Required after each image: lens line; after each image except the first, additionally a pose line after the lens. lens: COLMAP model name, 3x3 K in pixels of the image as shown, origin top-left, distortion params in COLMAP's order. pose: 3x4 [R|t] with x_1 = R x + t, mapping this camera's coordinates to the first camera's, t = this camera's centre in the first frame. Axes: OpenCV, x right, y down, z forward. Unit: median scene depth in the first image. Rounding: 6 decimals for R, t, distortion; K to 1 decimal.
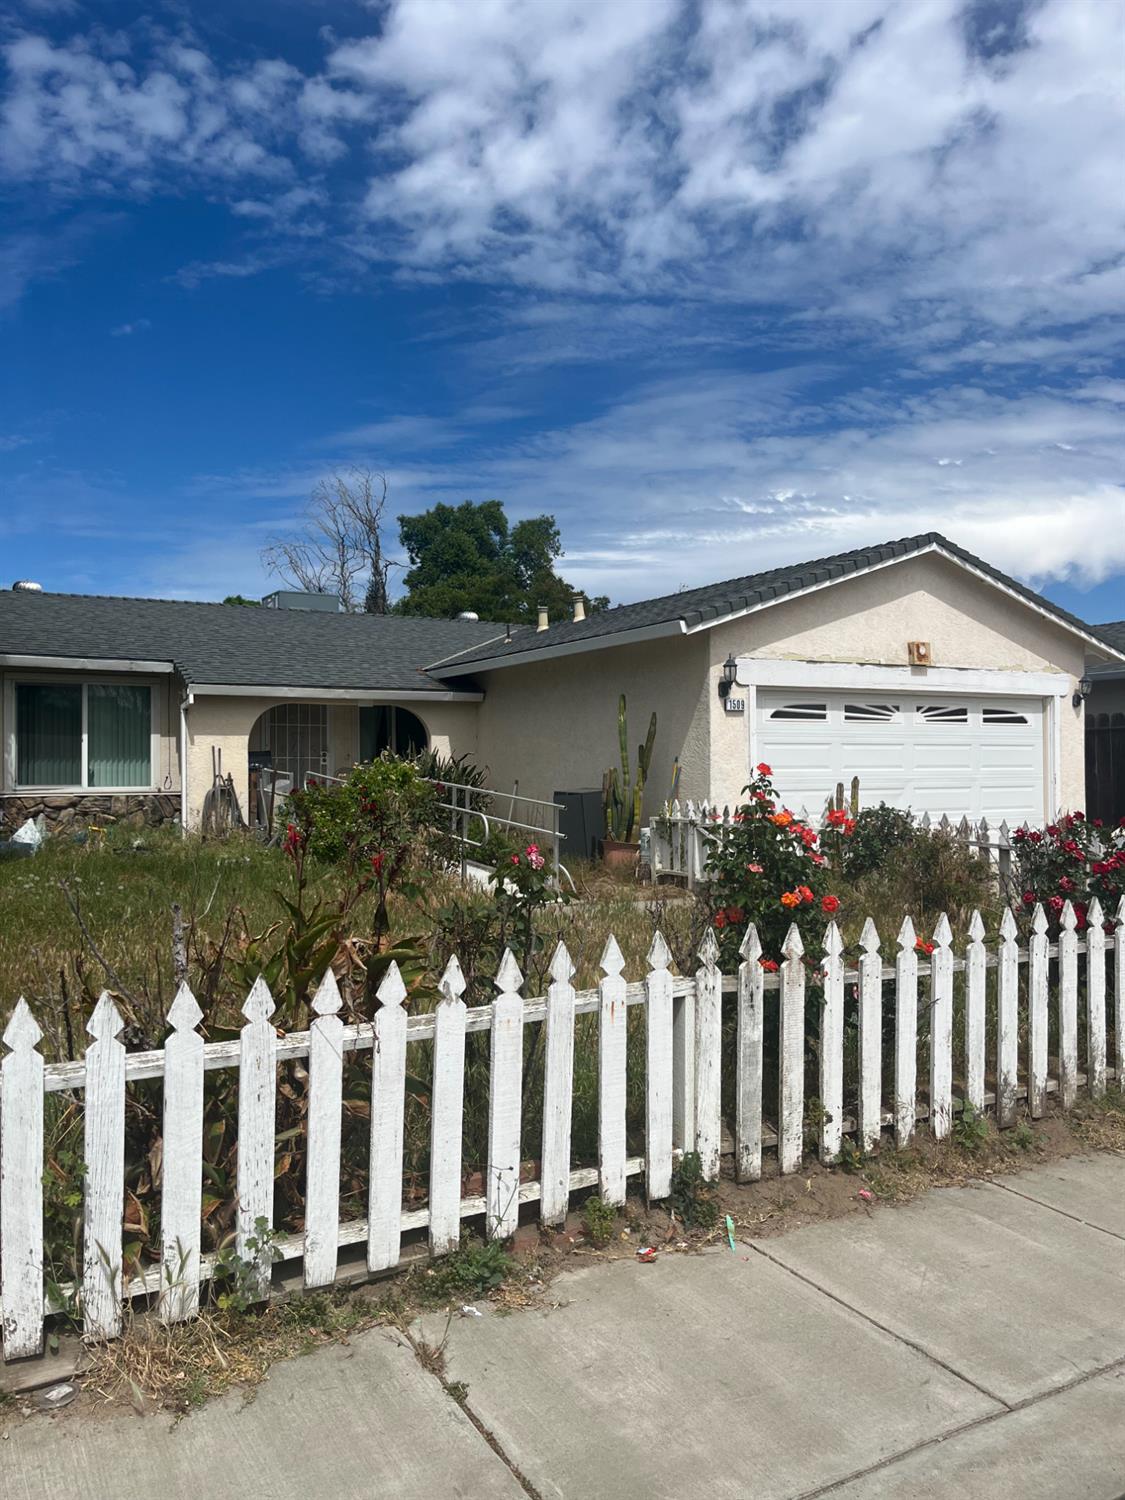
lens RADIAL K [[1126.9, 0, 526.2], [0, 1126.9, 758.1], [0, 0, 1]] dist [0.058182, -0.060731]
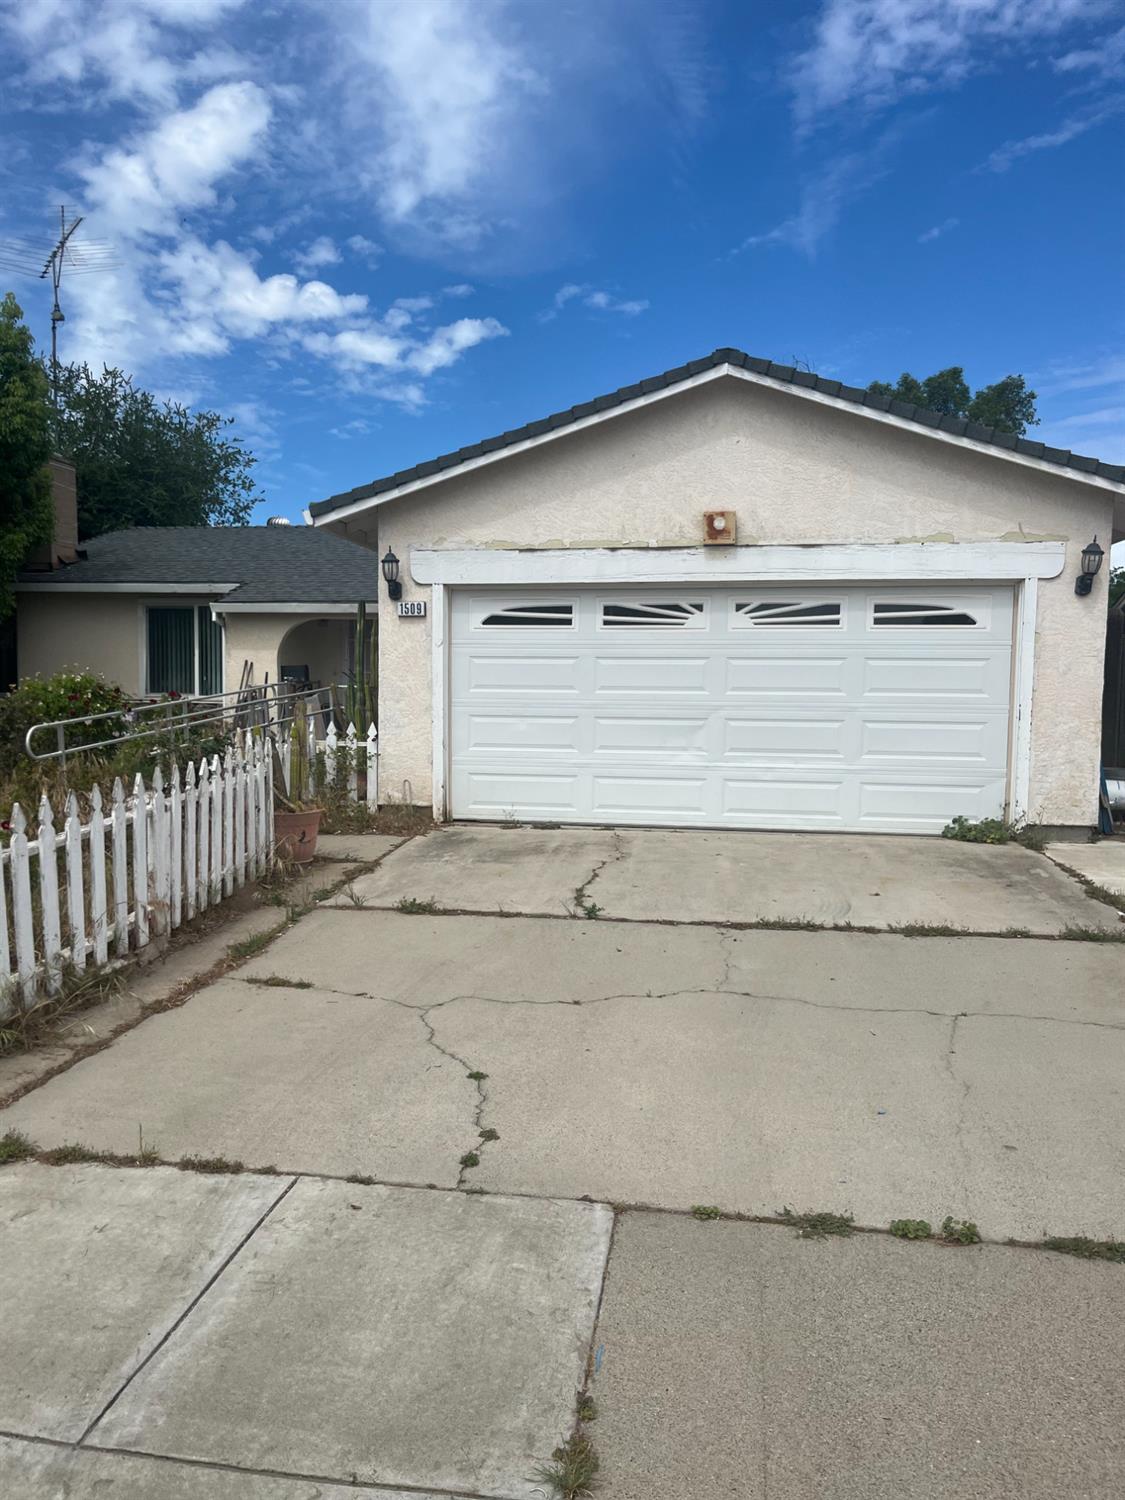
lens RADIAL K [[1126.9, 0, 554.9], [0, 1126.9, 750.7], [0, 0, 1]] dist [0.058182, -0.060731]
pose [[0.798726, 0.048121, -0.599768, 0.656596], [-0.006978, 0.997471, 0.070737, -0.003585], [0.601655, -0.052315, 0.797041, 0.358344]]
